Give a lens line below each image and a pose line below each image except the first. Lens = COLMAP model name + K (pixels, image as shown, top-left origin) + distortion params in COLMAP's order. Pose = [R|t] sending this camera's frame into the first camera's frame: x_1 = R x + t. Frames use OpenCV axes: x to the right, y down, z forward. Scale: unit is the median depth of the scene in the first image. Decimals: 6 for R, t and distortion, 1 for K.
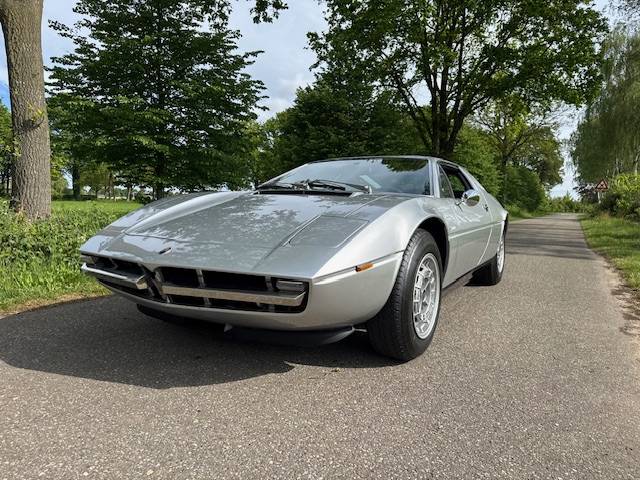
lens RADIAL K [[453.0, 0, 311.6], [0, 453.0, 236.4], [0, 0, 1]] dist [0.043019, -0.051297]
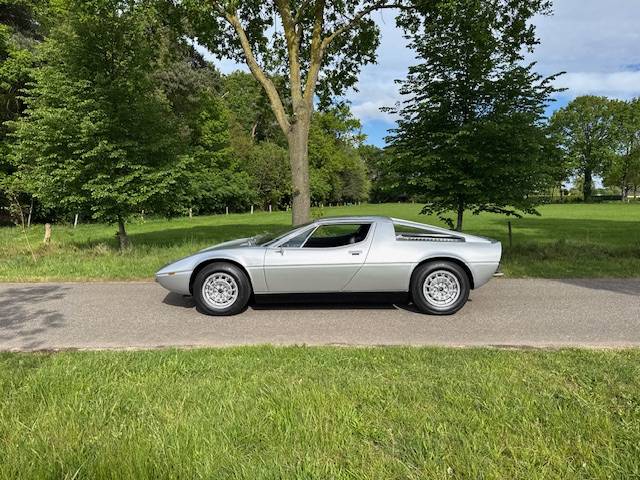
lens RADIAL K [[447.3, 0, 321.6], [0, 447.3, 243.5], [0, 0, 1]] dist [0.068207, -0.097870]
pose [[0.492459, 0.053940, -0.868662, 0.577472], [-0.039734, 0.998430, 0.039473, -0.053048], [0.869428, 0.015077, 0.493830, 0.065689]]
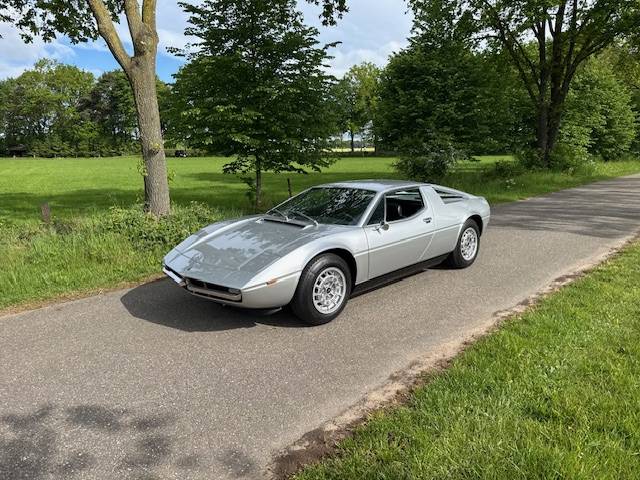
lens RADIAL K [[450.1, 0, 317.9], [0, 450.1, 240.1], [0, 0, 1]] dist [0.031199, -0.042989]
pose [[0.964452, 0.012694, -0.263954, 0.154160], [0.021621, 0.991706, 0.126695, -0.068029], [0.263373, -0.127898, 0.956178, -0.160728]]
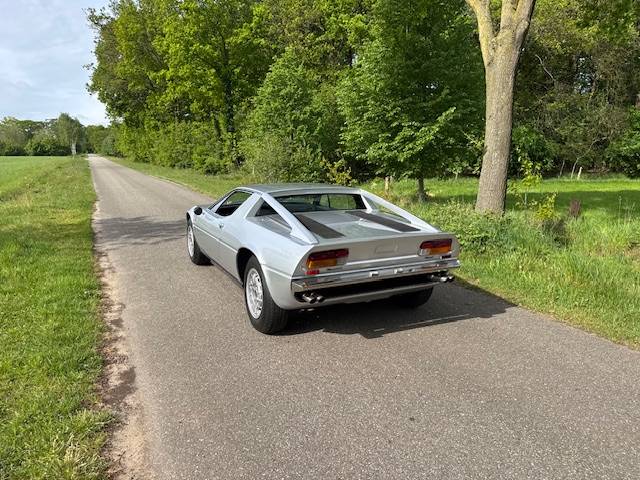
lens RADIAL K [[447.3, 0, 321.6], [0, 447.3, 243.5], [0, 0, 1]] dist [0.068207, -0.097870]
pose [[-0.545631, 0.135388, -0.827017, 0.465948], [-0.075938, 0.974816, 0.209684, -0.109631], [0.834578, 0.177212, -0.521609, 0.690150]]
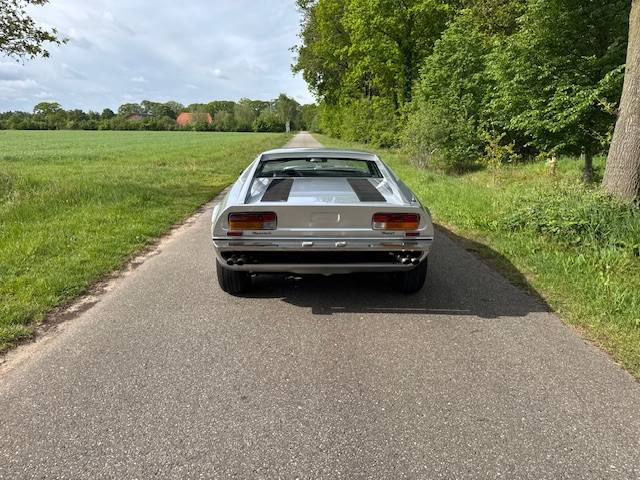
lens RADIAL K [[447.3, 0, 321.6], [0, 447.3, 243.5], [0, 0, 1]] dist [0.068207, -0.097870]
pose [[-0.845019, 0.099815, -0.525338, 0.318533], [-0.065825, 0.955536, 0.287434, -0.107863], [0.530670, 0.277467, -0.800875, 0.802708]]
